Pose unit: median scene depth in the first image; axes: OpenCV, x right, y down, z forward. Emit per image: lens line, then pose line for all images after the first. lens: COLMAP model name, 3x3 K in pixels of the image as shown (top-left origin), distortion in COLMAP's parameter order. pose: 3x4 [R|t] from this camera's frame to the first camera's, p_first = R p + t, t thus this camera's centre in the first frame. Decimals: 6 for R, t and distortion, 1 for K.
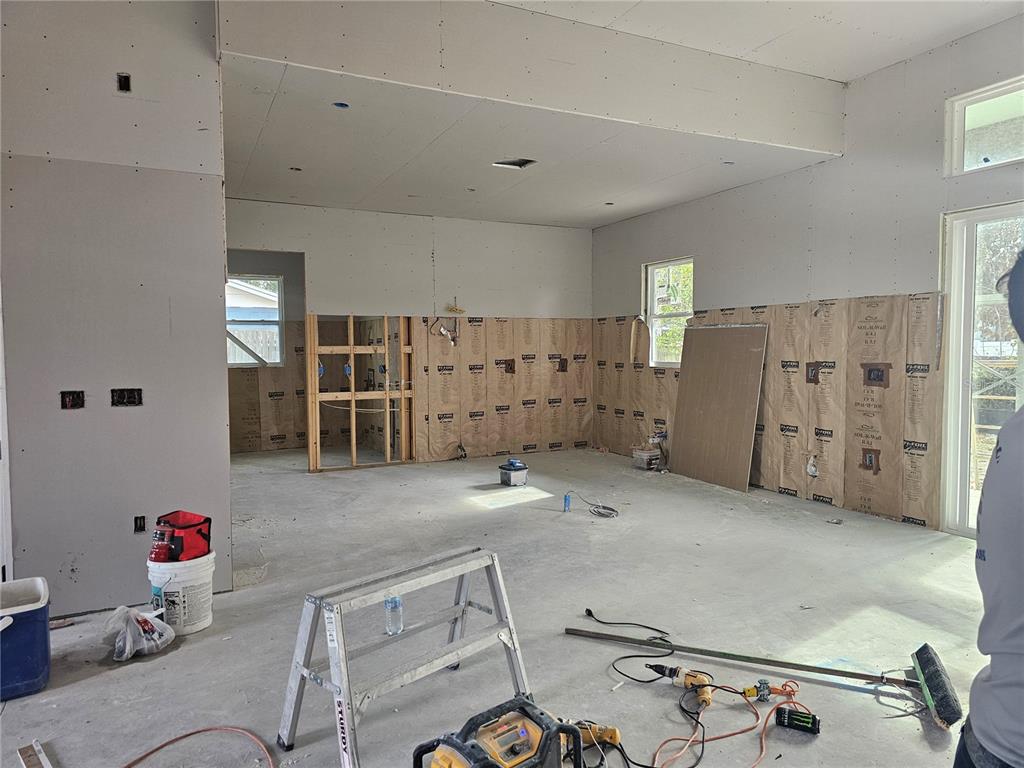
lens RADIAL K [[686.8, 0, 512.0], [0, 686.8, 384.0], [0, 0, 1]] dist [0.066222, -0.085968]
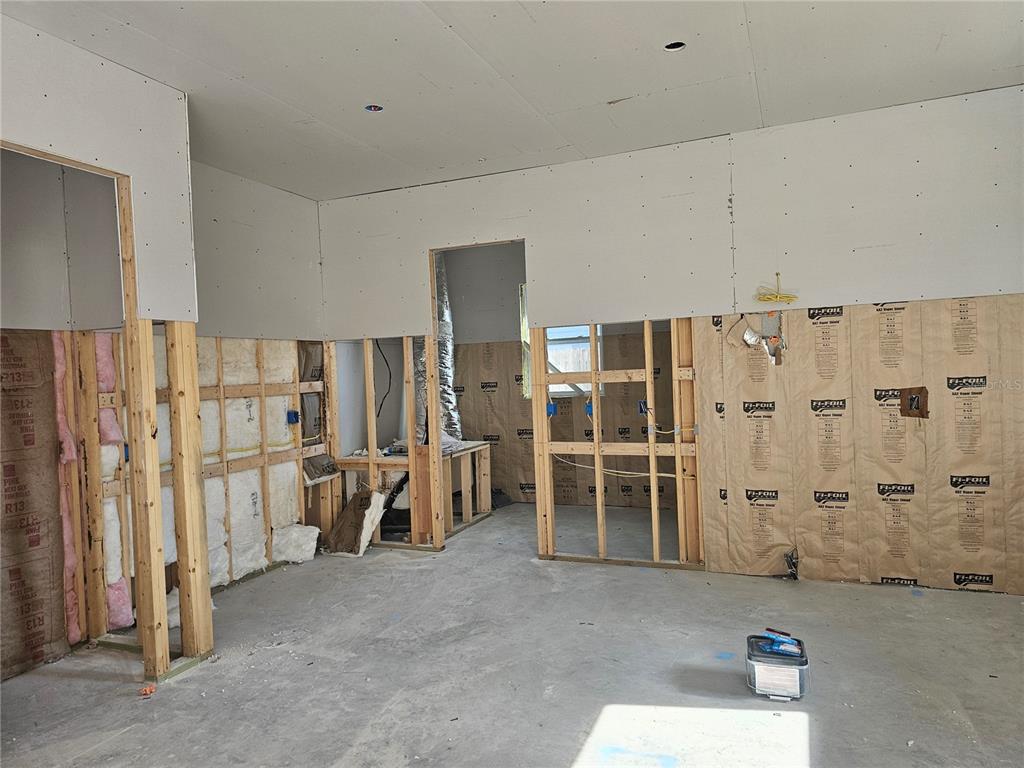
lens RADIAL K [[686.8, 0, 512.0], [0, 686.8, 384.0], [0, 0, 1]] dist [0.066222, -0.085968]
pose [[0.644679, -0.002246, -0.764450, 0.194762], [-0.004660, 0.999966, -0.006868, -0.035718], [0.764439, 0.007990, 0.644647, 0.497596]]
